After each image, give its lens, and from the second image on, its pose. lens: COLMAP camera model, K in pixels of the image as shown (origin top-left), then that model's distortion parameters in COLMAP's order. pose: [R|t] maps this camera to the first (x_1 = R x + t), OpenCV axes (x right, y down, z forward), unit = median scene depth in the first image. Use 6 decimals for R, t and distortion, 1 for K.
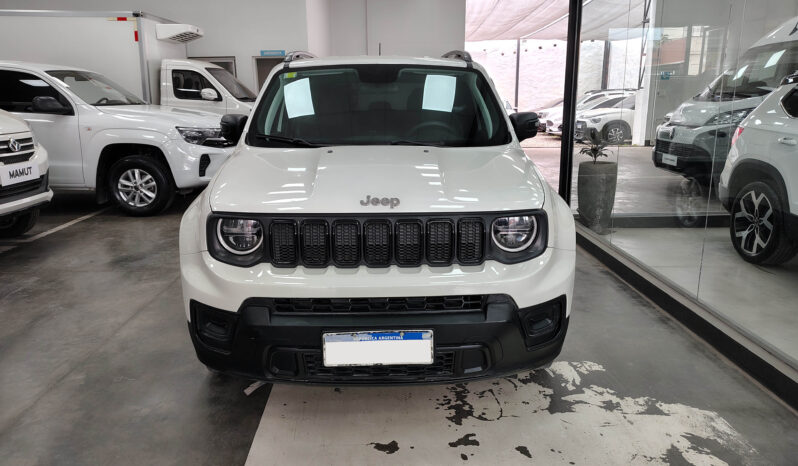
lens RADIAL K [[570.1, 0, 395.6], [0, 570.1, 235.3], [0, 0, 1]] dist [0.035090, -0.041540]
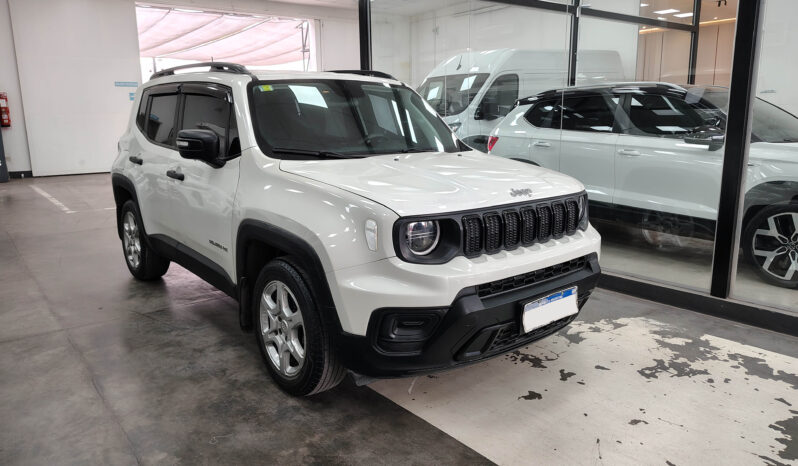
lens RADIAL K [[570.1, 0, 396.4], [0, 570.1, 228.7], [0, 0, 1]] dist [0.035090, -0.041540]
pose [[0.788716, -0.119894, 0.602953, -0.854335], [0.147847, 0.989005, 0.003262, -0.022599], [-0.596715, 0.086573, 0.797770, 0.165536]]
